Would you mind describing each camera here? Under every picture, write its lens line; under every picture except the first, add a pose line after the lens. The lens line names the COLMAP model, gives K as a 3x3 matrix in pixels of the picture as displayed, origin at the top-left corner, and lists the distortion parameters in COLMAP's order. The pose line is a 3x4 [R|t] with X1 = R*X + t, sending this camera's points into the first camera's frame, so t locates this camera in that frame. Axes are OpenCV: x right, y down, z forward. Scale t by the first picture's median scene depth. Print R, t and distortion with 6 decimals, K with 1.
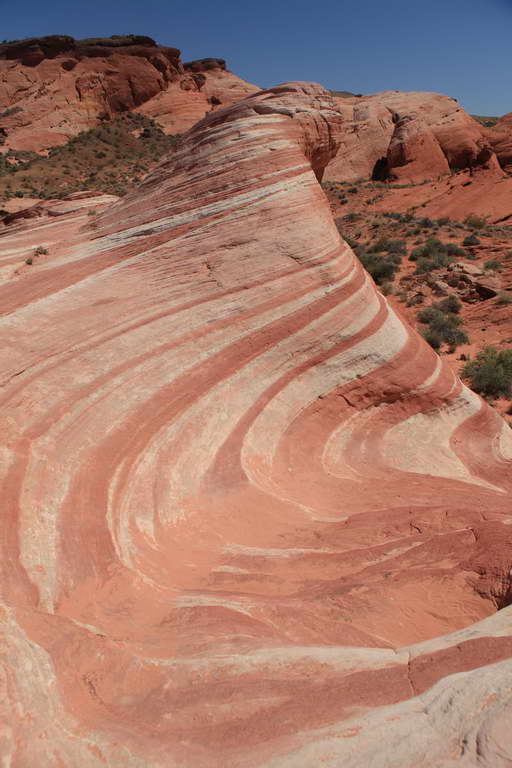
lens RADIAL K [[531.5, 0, 250.1], [0, 531.5, 383.8], [0, 0, 1]] dist [-0.101304, 0.074946]
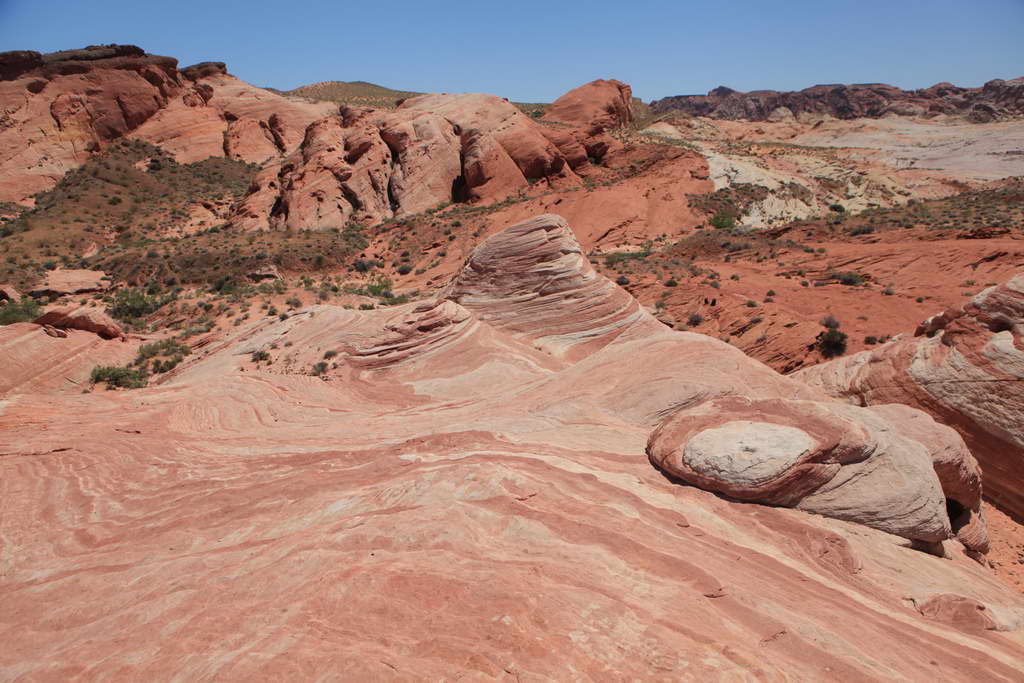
lens RADIAL K [[710.8, 0, 514.9], [0, 710.8, 347.0], [0, 0, 1]] dist [-0.104860, 0.077748]
pose [[0.927563, -0.152388, 0.341181, -0.989637], [0.197269, 0.975158, -0.100758, 0.013557], [-0.317351, 0.160764, 0.934582, -1.156845]]
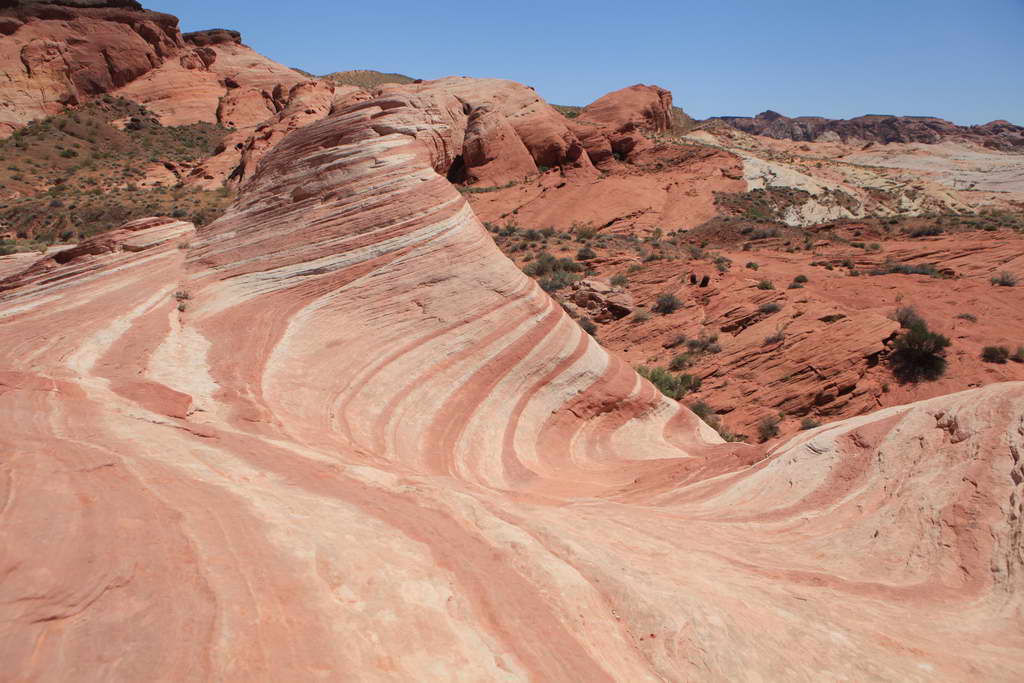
lens RADIAL K [[710.8, 0, 514.9], [0, 710.8, 347.0], [0, 0, 1]] dist [-0.104860, 0.077748]
pose [[0.949093, -0.075756, 0.305750, -0.153108], [0.117491, 0.985739, -0.120473, 0.023399], [-0.292264, 0.150263, 0.944459, -0.164444]]
